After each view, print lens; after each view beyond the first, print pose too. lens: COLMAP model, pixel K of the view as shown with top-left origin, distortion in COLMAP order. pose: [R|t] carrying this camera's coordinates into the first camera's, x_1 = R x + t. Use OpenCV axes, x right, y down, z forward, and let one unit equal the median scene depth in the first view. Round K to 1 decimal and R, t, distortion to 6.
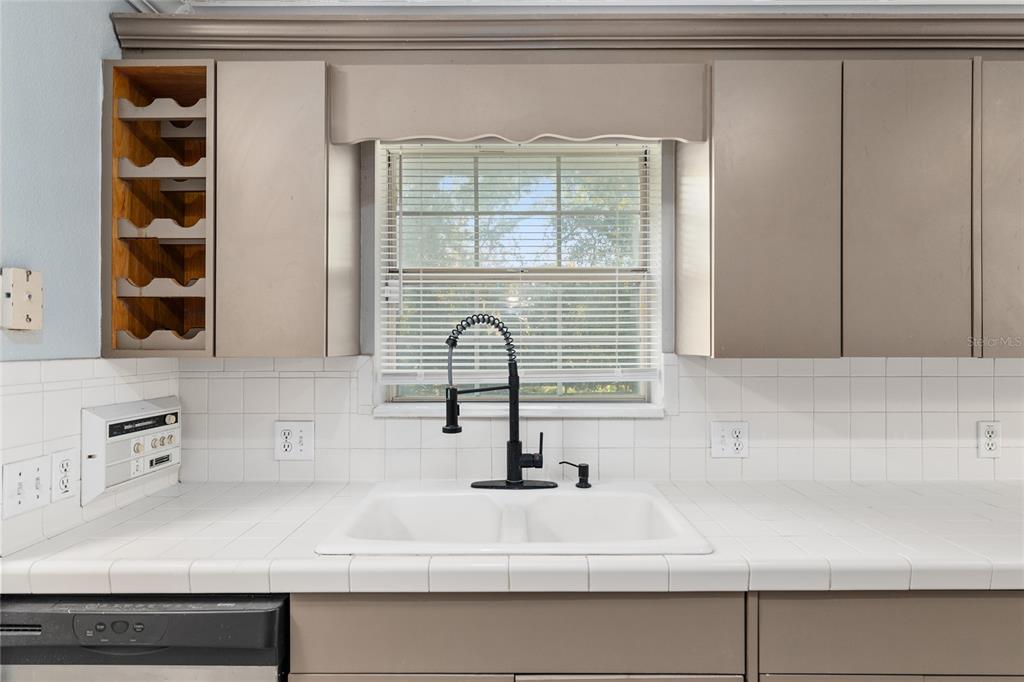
lens RADIAL K [[546.7, 0, 512.0], [0, 546.7, 341.0], [0, 0, 1]] dist [0.002340, -0.000087]
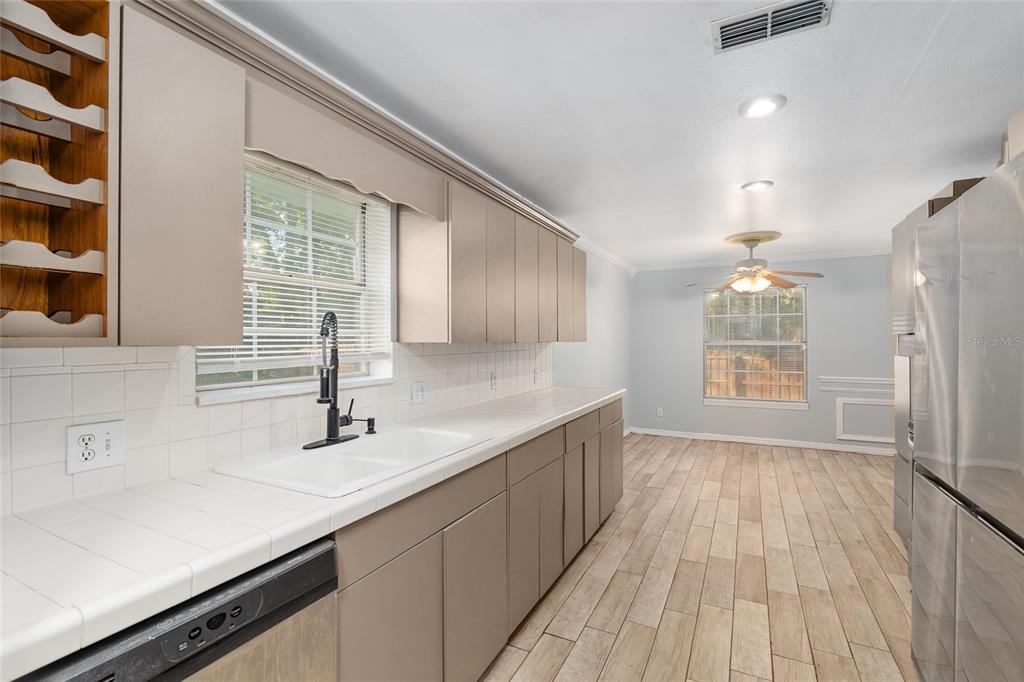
lens RADIAL K [[459.1, 0, 512.8], [0, 459.1, 332.8], [0, 0, 1]] dist [-0.001574, -0.000194]
pose [[0.456888, 0.013290, 0.889425, -0.783727], [-0.003320, 0.999907, -0.013236, 0.014579], [-0.889518, 0.003095, 0.456890, 0.107770]]
